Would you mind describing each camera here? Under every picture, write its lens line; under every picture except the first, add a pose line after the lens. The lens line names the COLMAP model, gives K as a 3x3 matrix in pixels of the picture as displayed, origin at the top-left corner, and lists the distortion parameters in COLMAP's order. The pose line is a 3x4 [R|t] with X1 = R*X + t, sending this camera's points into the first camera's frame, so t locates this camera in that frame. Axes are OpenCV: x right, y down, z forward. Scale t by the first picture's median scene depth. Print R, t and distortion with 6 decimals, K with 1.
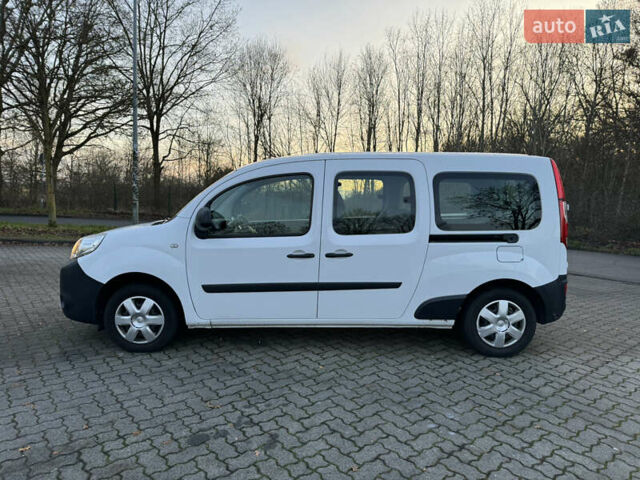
lens RADIAL K [[451.0, 0, 318.1], [0, 451.0, 240.8], [0, 0, 1]] dist [0.024907, -0.032316]
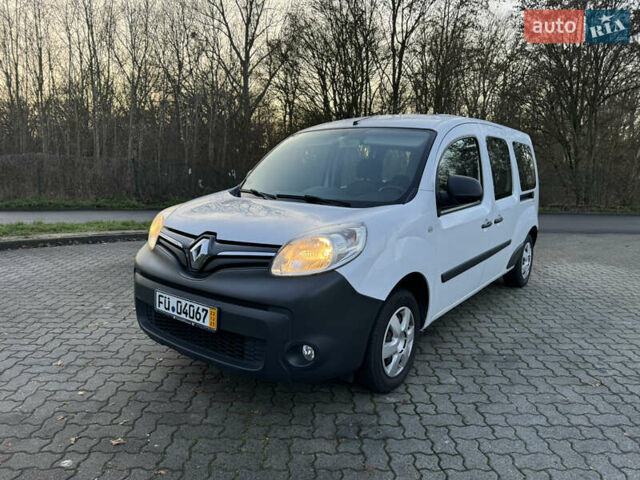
lens RADIAL K [[451.0, 0, 318.5], [0, 451.0, 242.2], [0, 0, 1]] dist [0.024907, -0.032316]
pose [[0.609633, -0.133006, 0.781446, -0.993292], [0.076229, 0.991090, 0.109220, -0.061170], [-0.789010, -0.007015, 0.614340, 0.673025]]
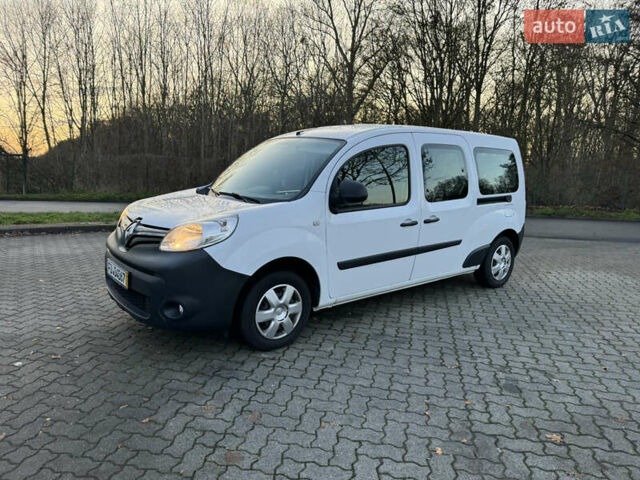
lens RADIAL K [[451.0, 0, 317.6], [0, 451.0, 241.7], [0, 0, 1]] dist [0.024907, -0.032316]
pose [[0.783028, -0.099291, 0.614011, -0.854487], [0.052308, 0.994191, 0.094063, -0.035711], [-0.619784, -0.041536, 0.783673, 0.285535]]
